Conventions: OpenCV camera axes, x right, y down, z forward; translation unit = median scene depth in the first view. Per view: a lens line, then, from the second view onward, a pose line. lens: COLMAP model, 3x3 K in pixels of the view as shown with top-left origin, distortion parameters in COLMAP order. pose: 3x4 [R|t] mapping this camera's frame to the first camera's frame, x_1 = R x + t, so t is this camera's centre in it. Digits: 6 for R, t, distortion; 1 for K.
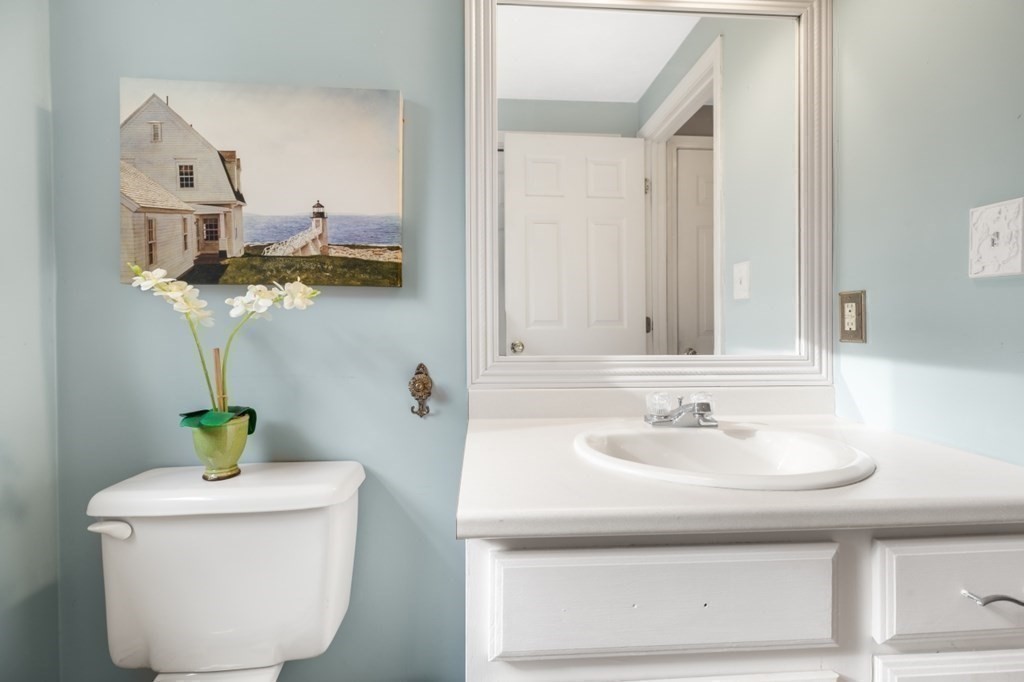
lens RADIAL K [[471.5, 0, 523.0], [0, 471.5, 316.6], [0, 0, 1]] dist [0.003793, -0.000653]
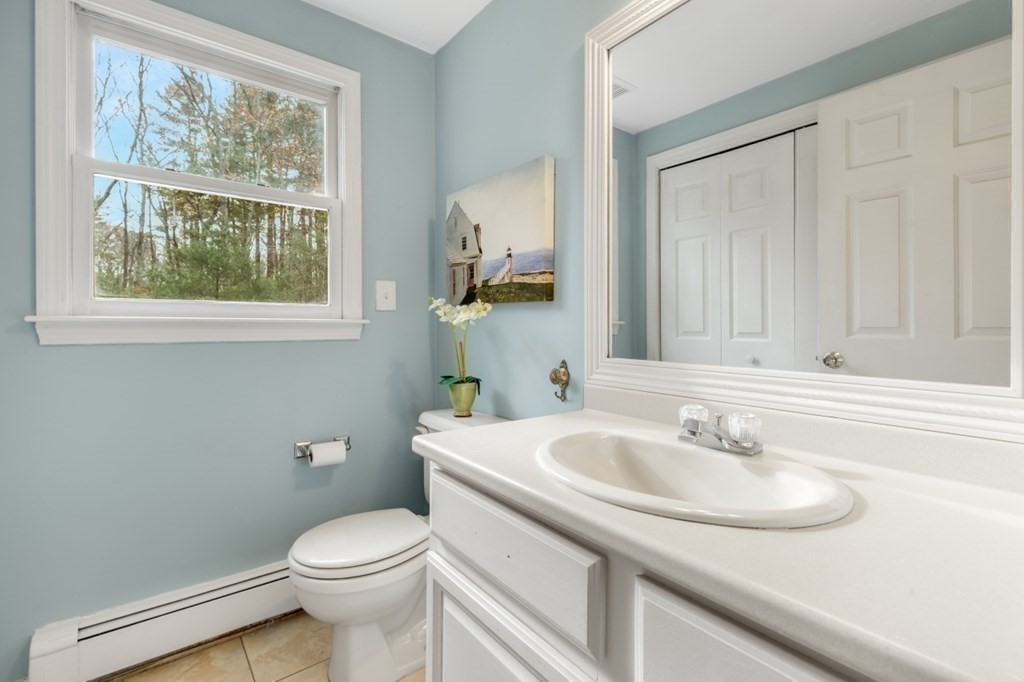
lens RADIAL K [[471.5, 0, 510.0], [0, 471.5, 323.3], [0, 0, 1]] dist [0.003793, -0.000653]
pose [[0.541435, -0.001666, -0.840741, 0.836323], [0.004756, 0.999988, 0.001081, -0.002035], [0.840729, -0.004584, 0.541436, 0.194100]]
